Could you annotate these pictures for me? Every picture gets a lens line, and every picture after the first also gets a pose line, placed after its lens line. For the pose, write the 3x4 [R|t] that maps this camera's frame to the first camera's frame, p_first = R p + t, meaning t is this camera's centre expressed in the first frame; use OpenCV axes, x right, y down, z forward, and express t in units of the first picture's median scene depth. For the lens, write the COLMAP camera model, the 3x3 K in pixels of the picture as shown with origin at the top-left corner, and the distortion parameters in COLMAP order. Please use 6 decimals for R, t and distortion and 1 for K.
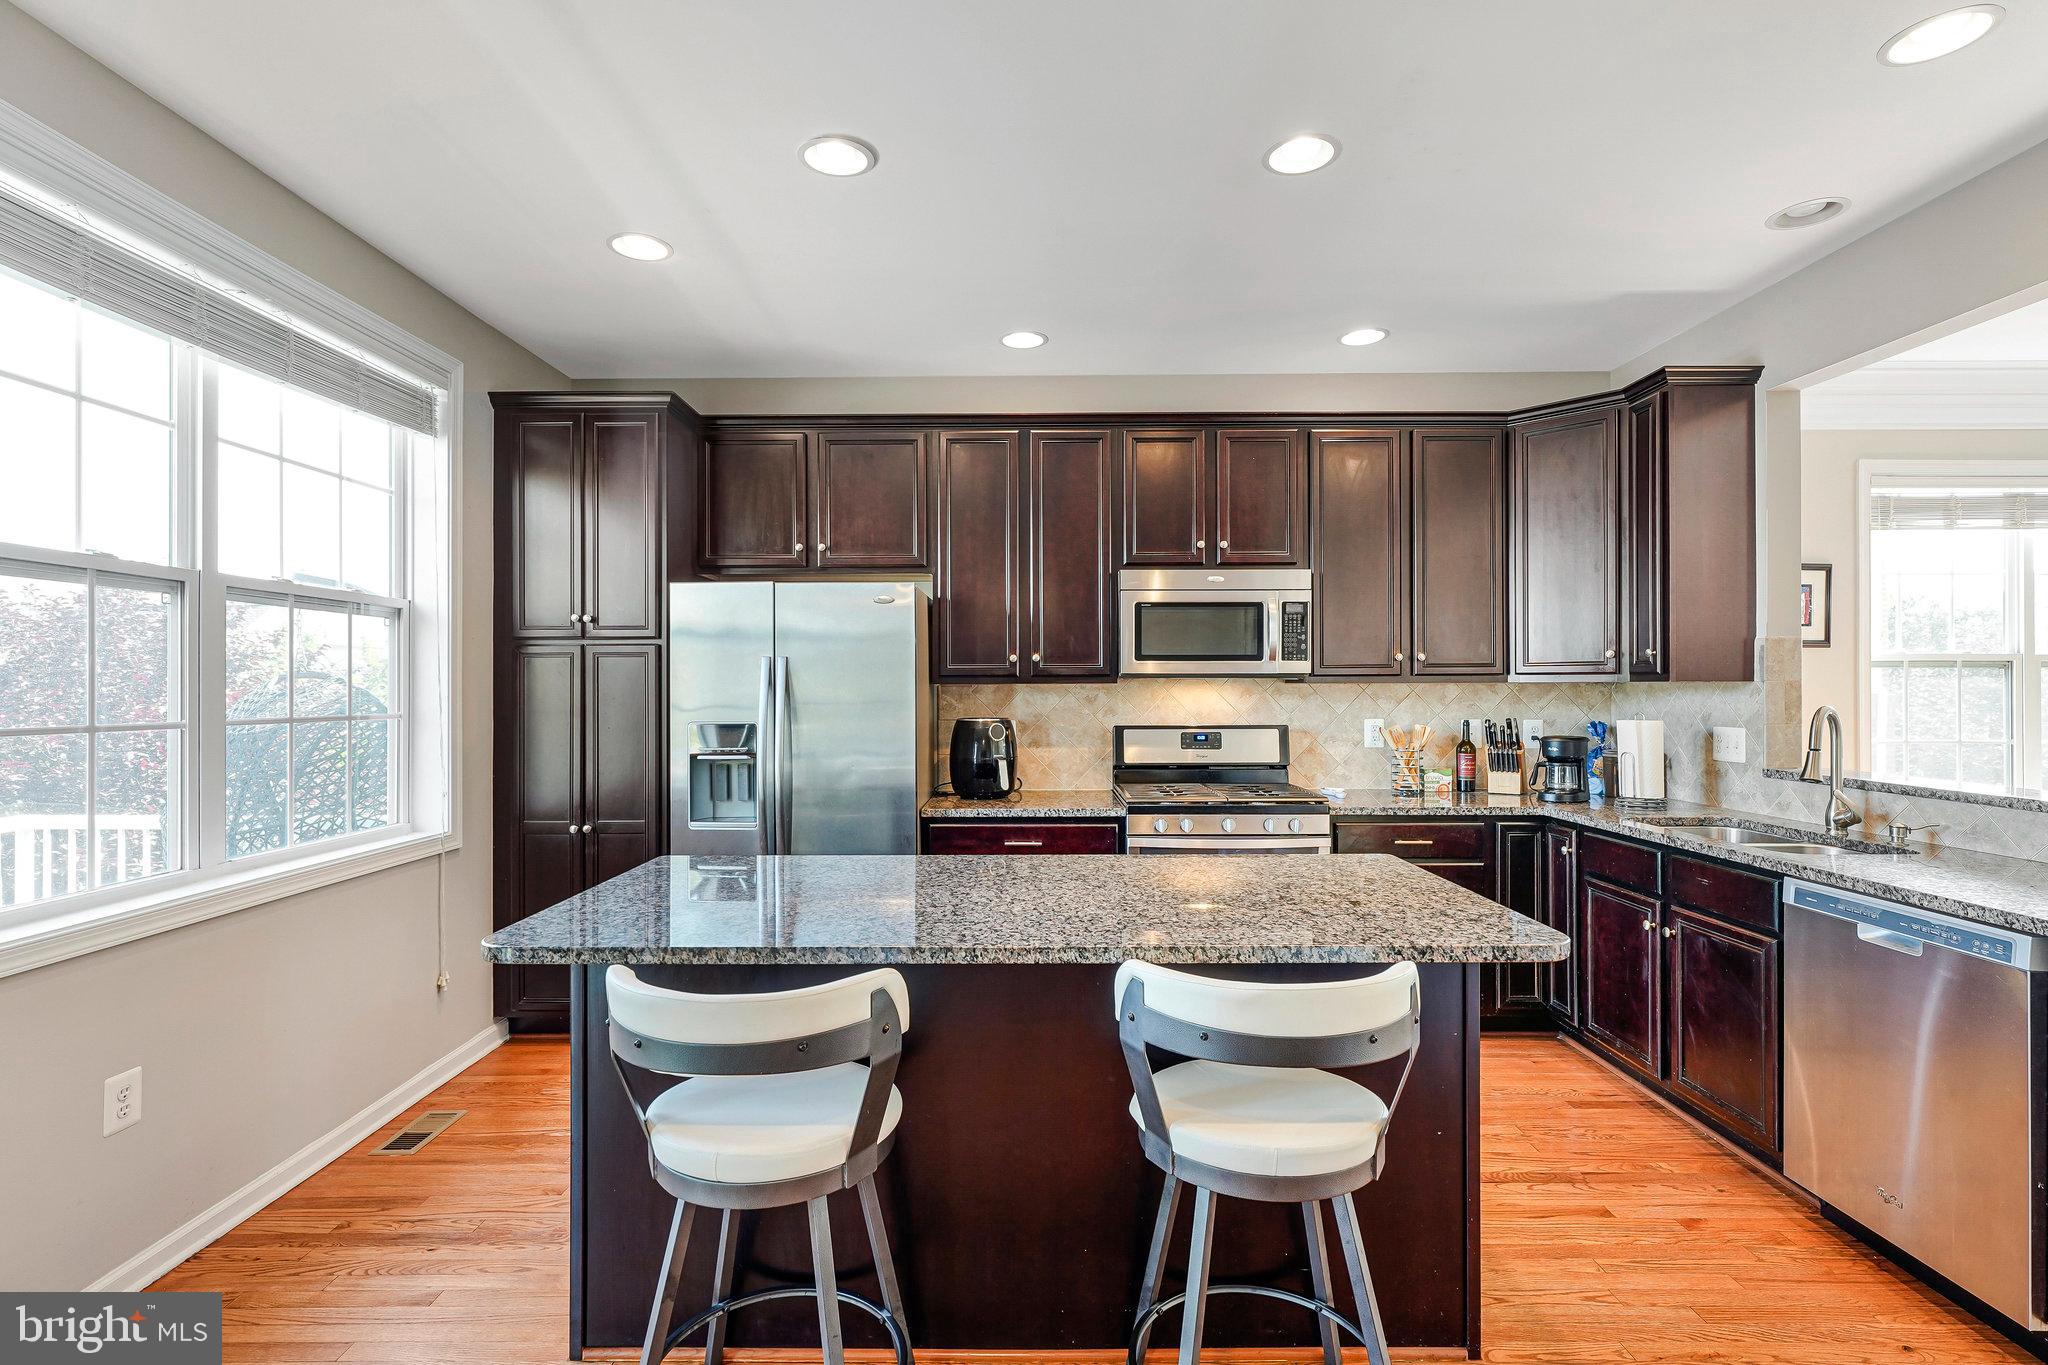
lens RADIAL K [[884.4, 0, 1059.7], [0, 884.4, 683.9], [0, 0, 1]] dist [-0.001402, 0.000006]
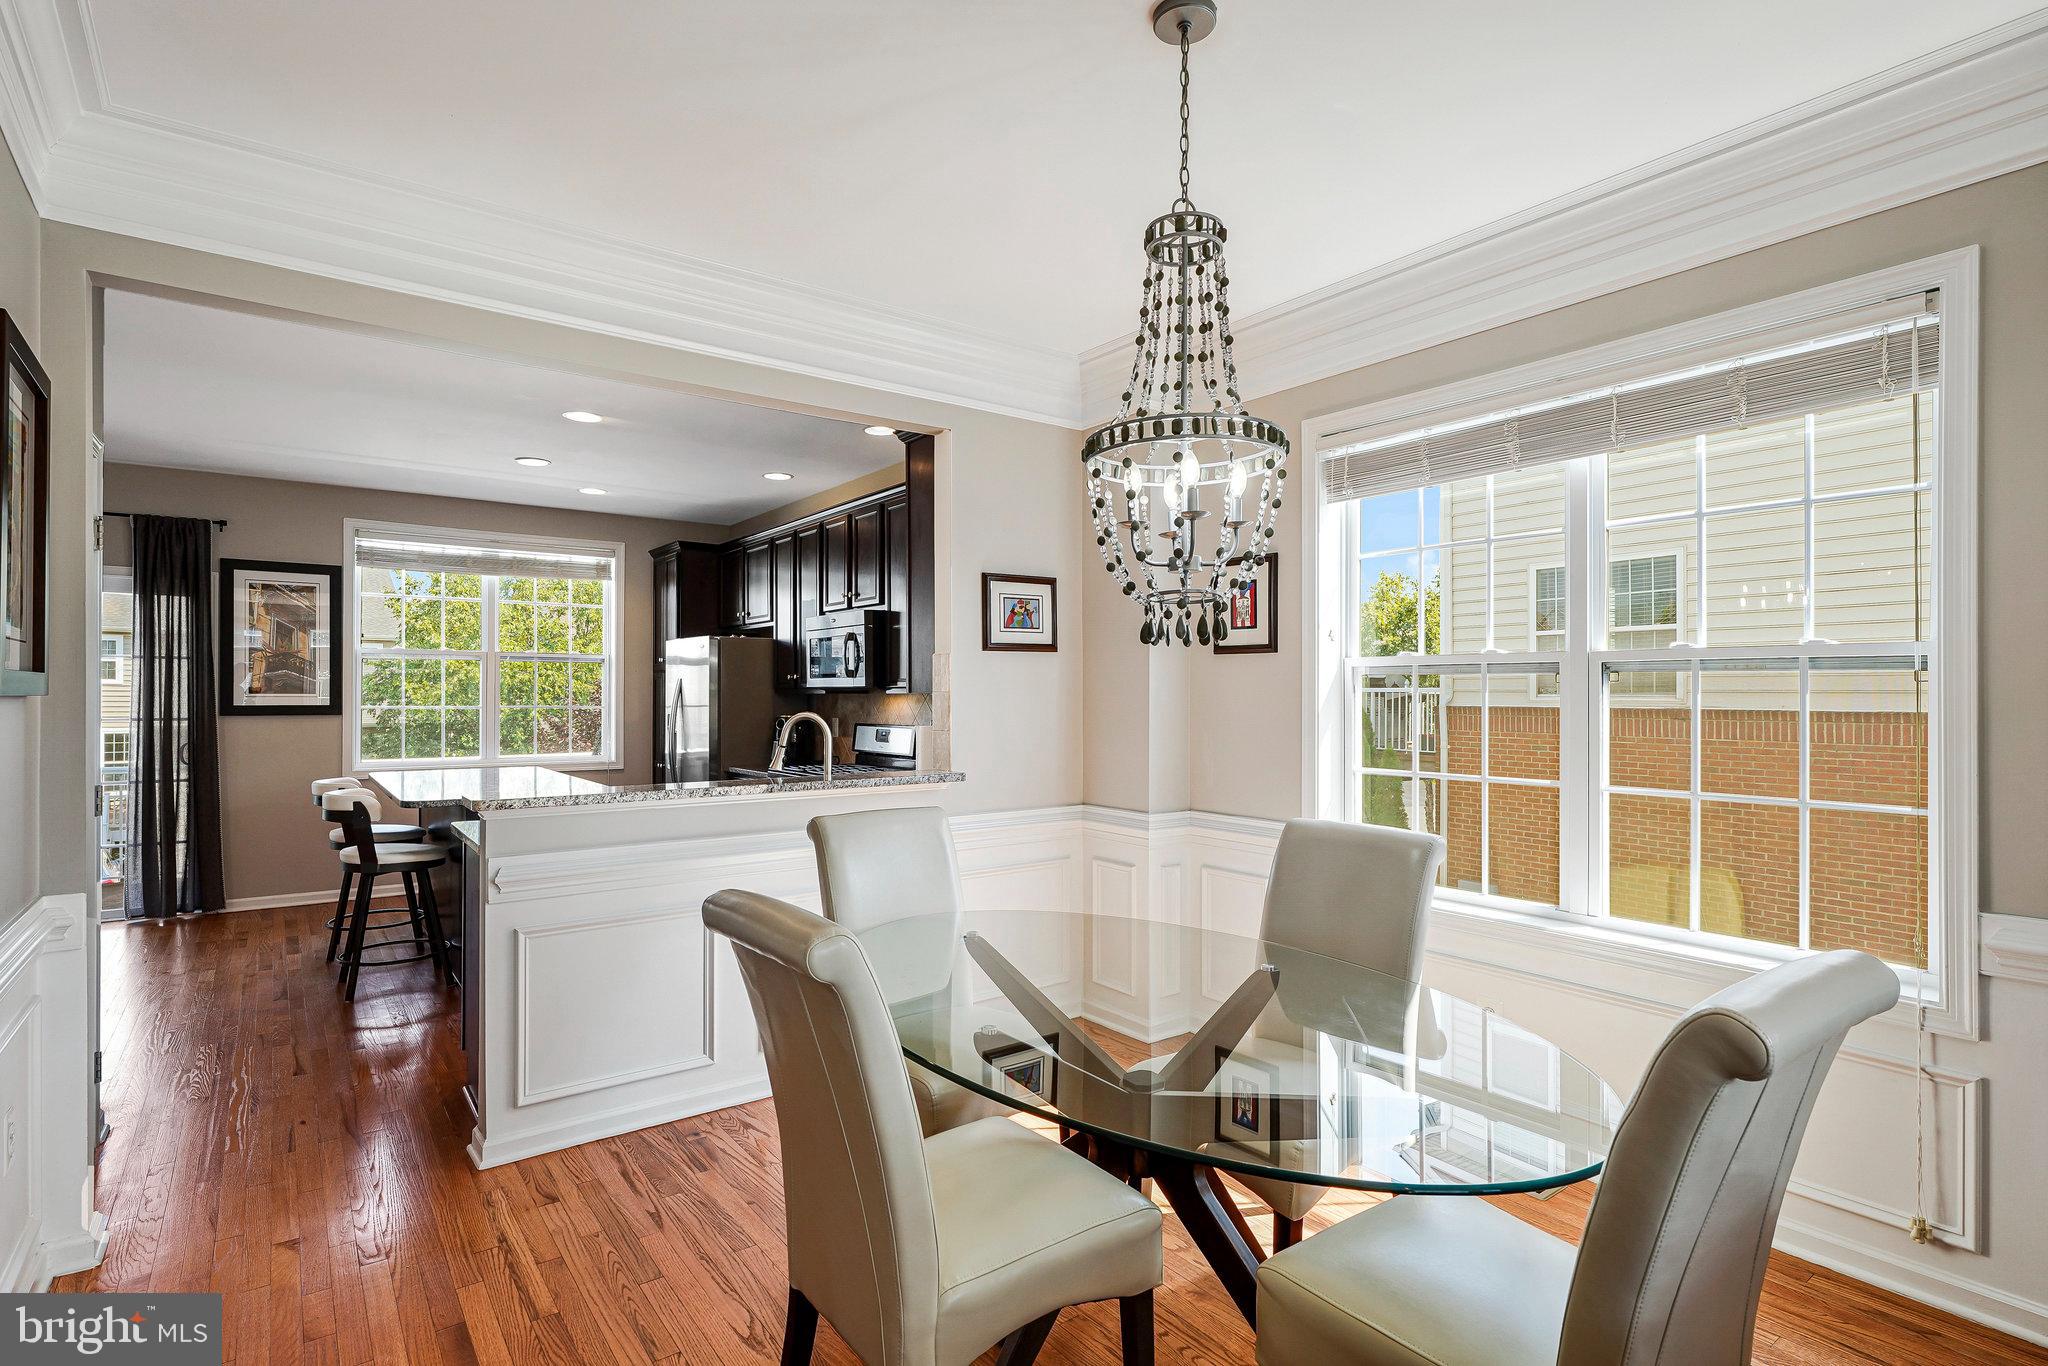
lens RADIAL K [[1012.9, 0, 1024.0], [0, 1012.9, 683.0], [0, 0, 1]] dist [-0.016905, 0.000001]
pose [[0.601673, -0.005134, -0.798726, 1.660819], [-0.004535, 0.999941, -0.009843, -0.002685], [0.798729, 0.009545, 0.601615, 0.262051]]
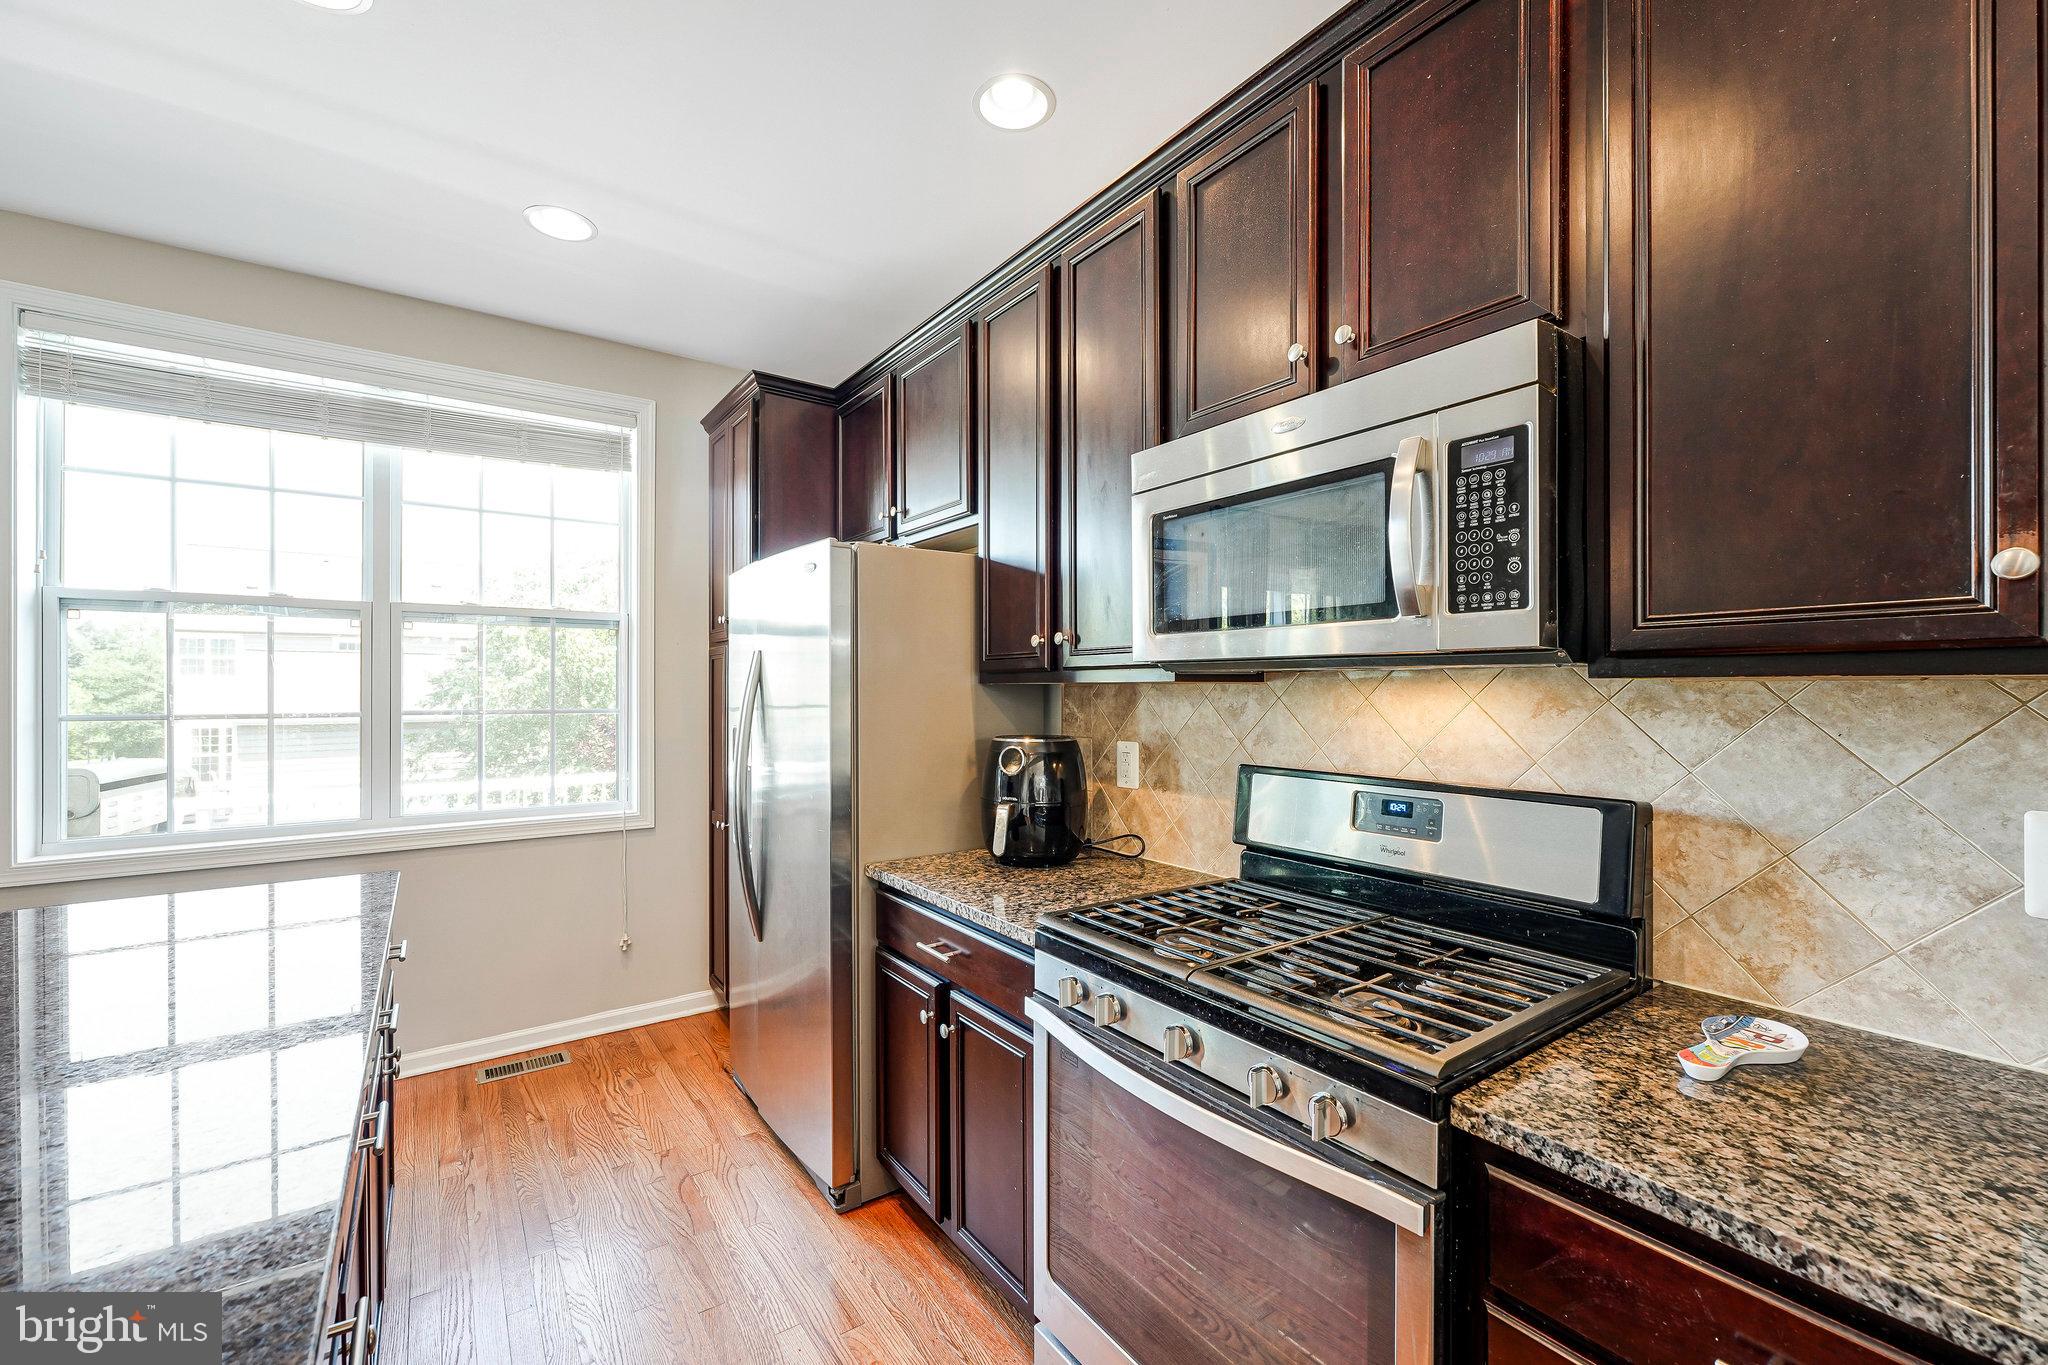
lens RADIAL K [[831.4, 0, 1034.9], [0, 831.4, 691.0], [0, 0, 1]] dist [0.001338, 0.001034]
pose [[0.582935, 0.005088, -0.812503, 0.420561], [-0.000361, 0.999982, 0.006003, 0.002015], [0.812519, -0.003206, 0.582926, 0.679999]]
